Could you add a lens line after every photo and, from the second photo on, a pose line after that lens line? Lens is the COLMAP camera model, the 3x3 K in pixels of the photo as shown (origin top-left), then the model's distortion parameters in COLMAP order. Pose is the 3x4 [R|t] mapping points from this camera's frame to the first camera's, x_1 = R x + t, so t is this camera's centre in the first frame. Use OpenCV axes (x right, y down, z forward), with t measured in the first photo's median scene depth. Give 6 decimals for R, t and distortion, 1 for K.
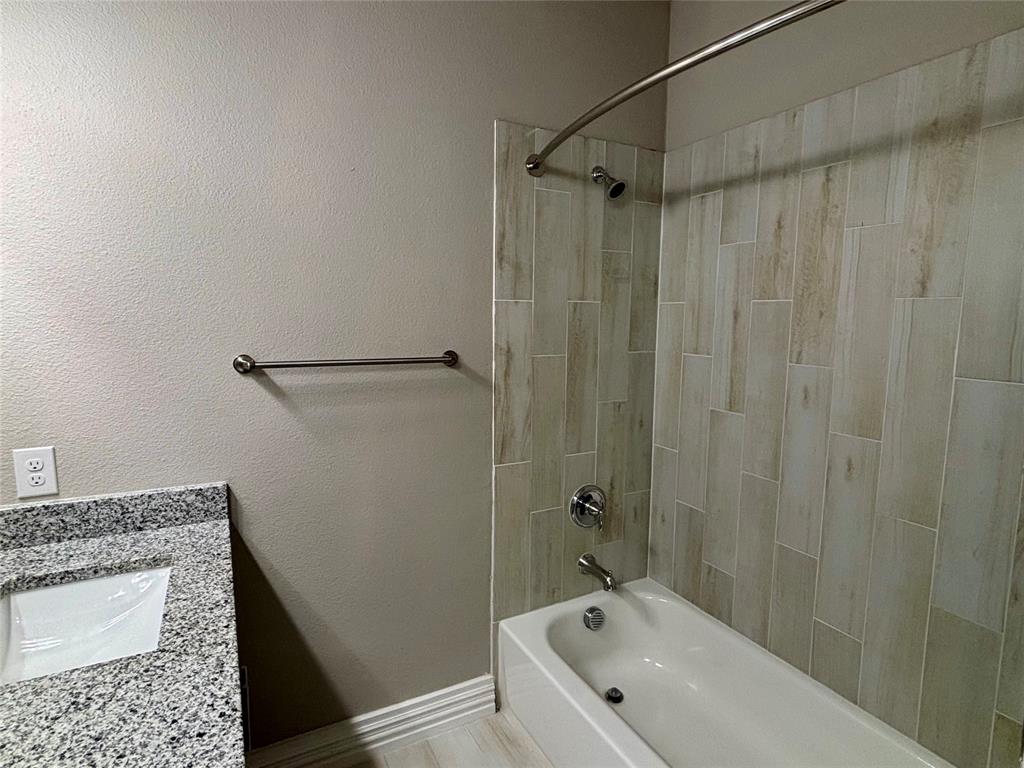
lens RADIAL K [[547.1, 0, 511.9], [0, 547.1, 381.0], [0, 0, 1]] dist [0.002316, -0.000990]
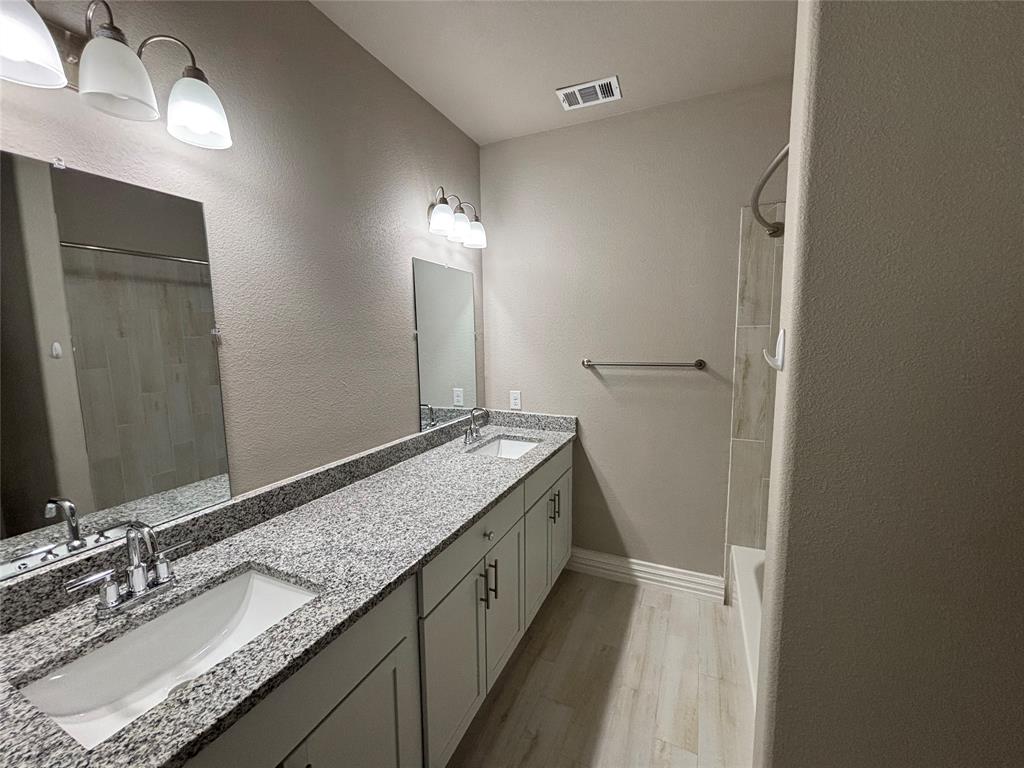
lens RADIAL K [[412.6, 0, 513.2], [0, 412.6, 384.7], [0, 0, 1]] dist [-0.000605, -0.000063]
pose [[0.604414, 0.071762, -0.793431, 0.517878], [-0.073104, 0.996729, 0.034460, 0.016832], [0.793309, 0.037175, 0.607683, -0.168540]]
